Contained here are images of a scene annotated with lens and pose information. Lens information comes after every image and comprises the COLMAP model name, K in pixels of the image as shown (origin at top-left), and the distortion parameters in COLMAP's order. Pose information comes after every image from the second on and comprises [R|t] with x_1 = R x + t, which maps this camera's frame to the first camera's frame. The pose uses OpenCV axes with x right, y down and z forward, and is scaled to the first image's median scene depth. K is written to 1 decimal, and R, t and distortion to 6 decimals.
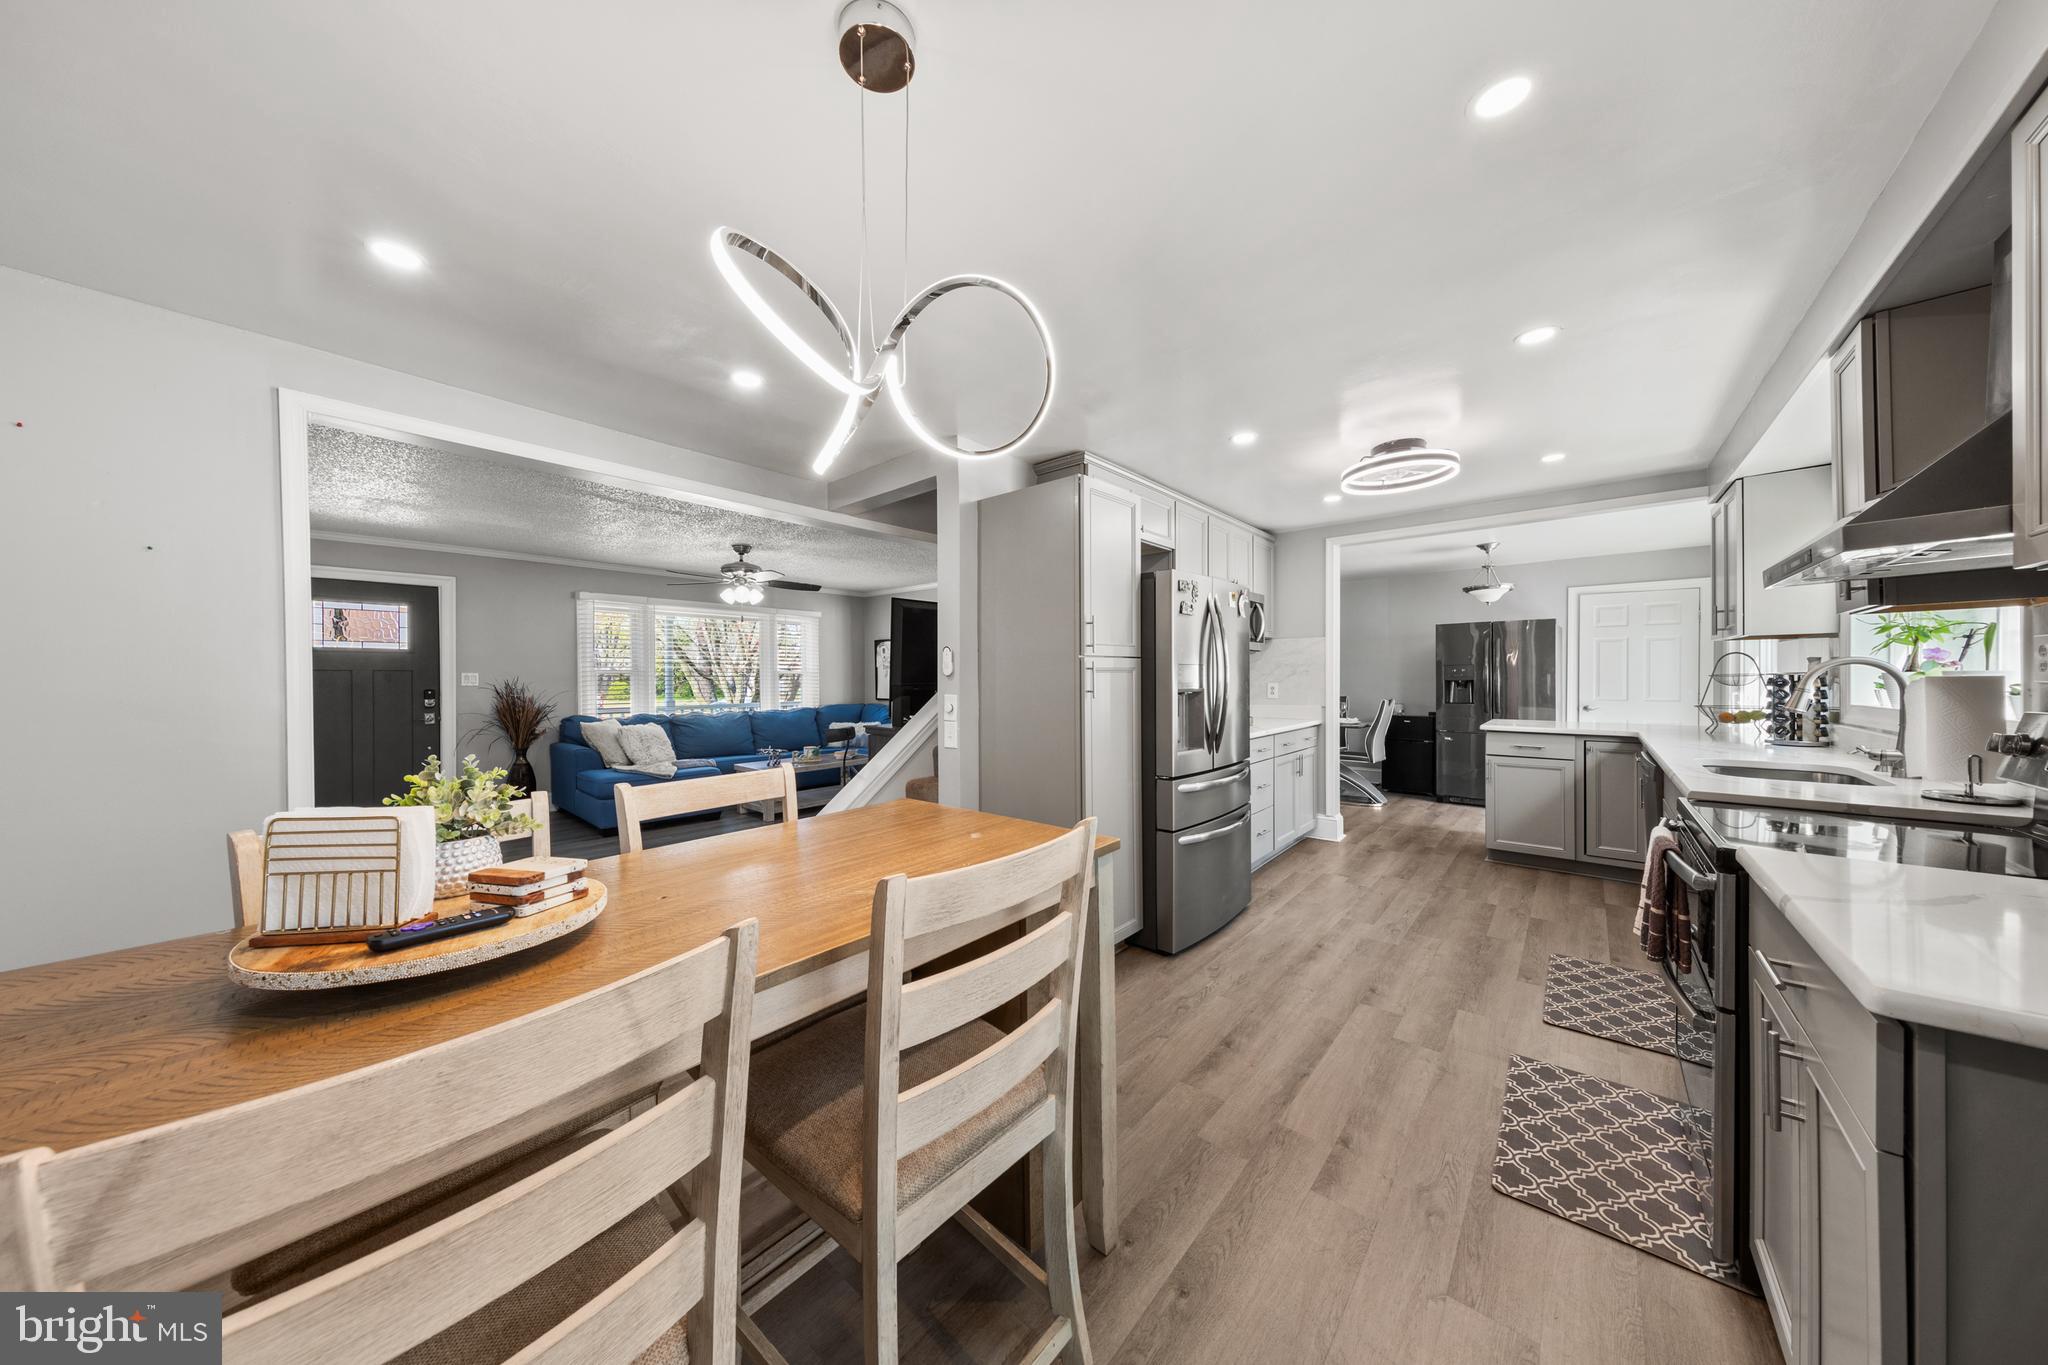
lens RADIAL K [[642.6, 0, 1024.0], [0, 642.6, 682.5], [0, 0, 1]] dist [0.000994, 0.000032]
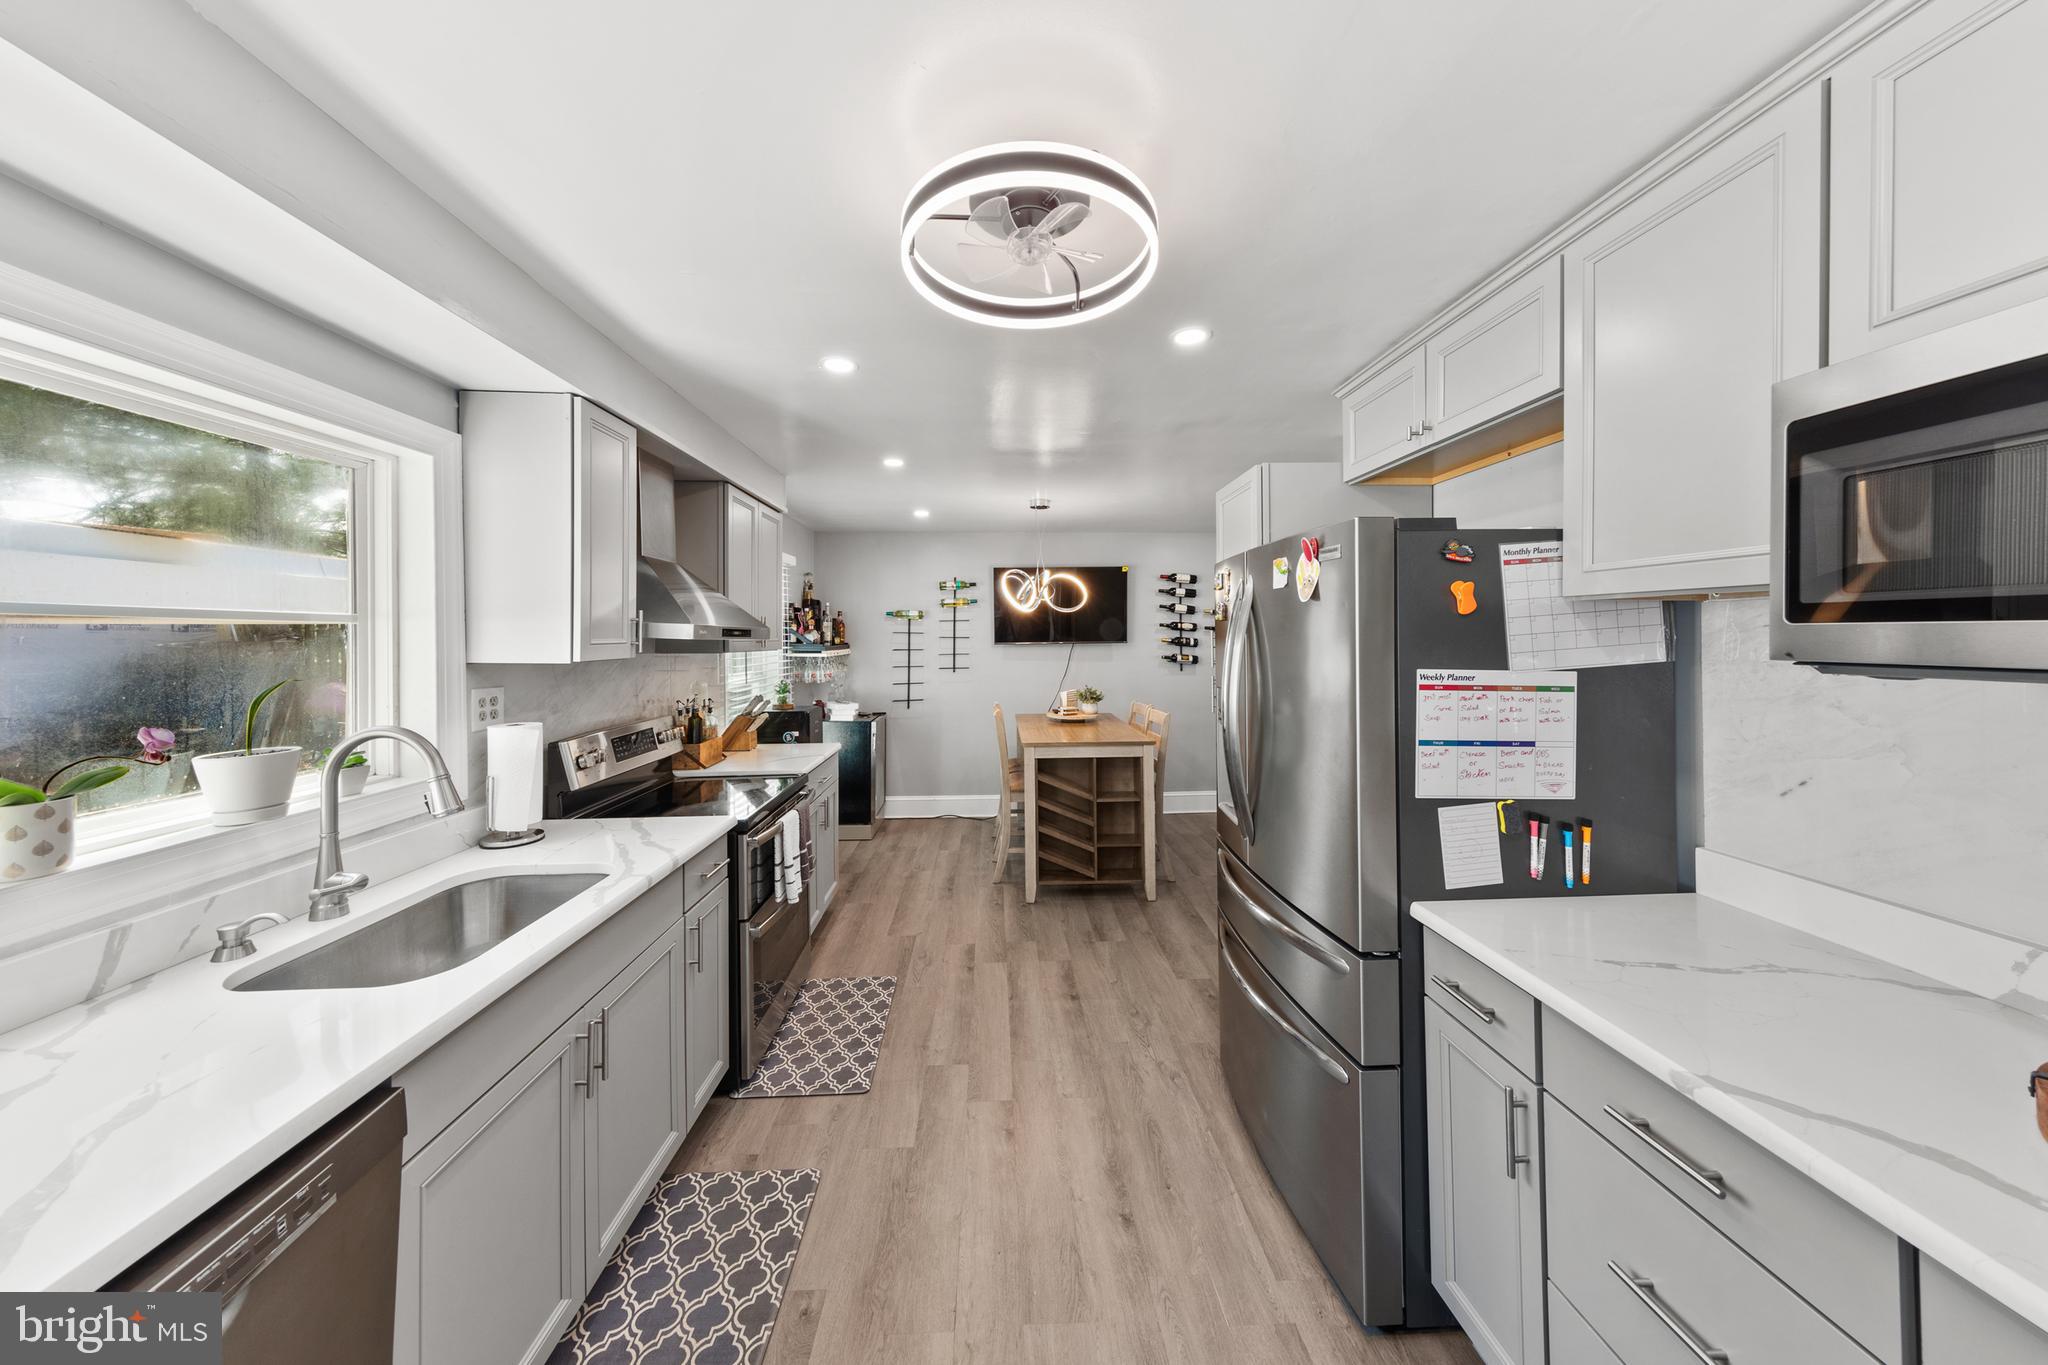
lens RADIAL K [[662.9, 0, 1016.6], [0, 662.9, 640.6], [0, 0, 1]] dist [0.011568, -0.003377]
pose [[-0.729200, 0.013850, -0.684160, 1.028075], [0.004589, 0.999872, 0.015350, -0.104269], [0.684285, 0.008054, -0.729170, 1.519947]]
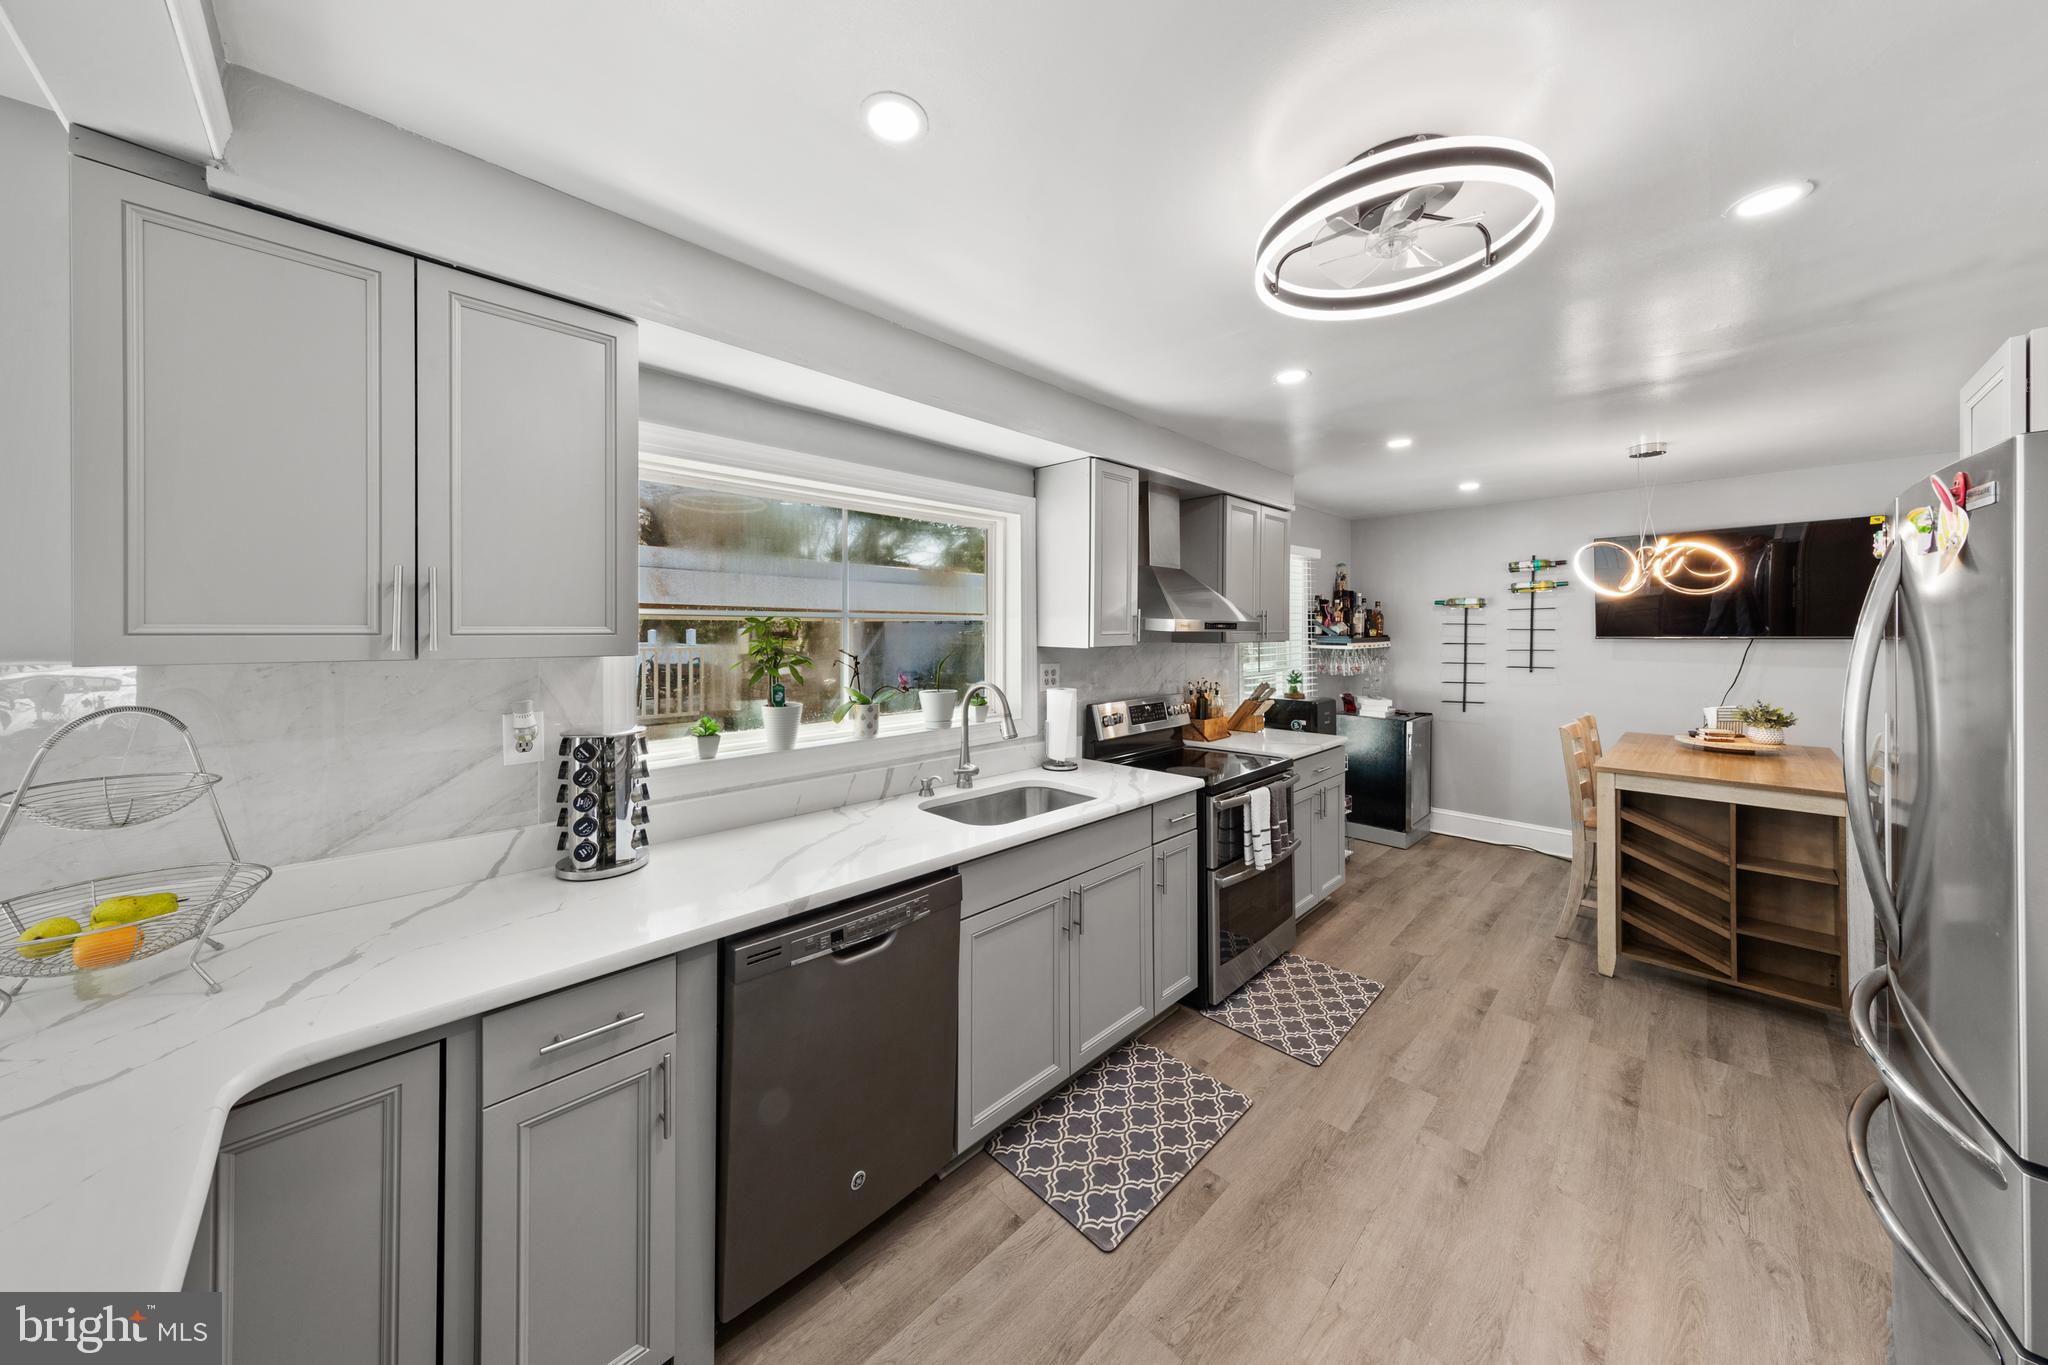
lens RADIAL K [[664.2, 0, 1010.1], [0, 664.2, 631.2], [0, 0, 1]] dist [0.002529, -0.000012]
pose [[-0.995844, 0.008820, 0.090649, 0.918145], [0.009622, 0.999918, 0.008414, -0.106389], [-0.090567, 0.009251, -0.995847, 1.681123]]
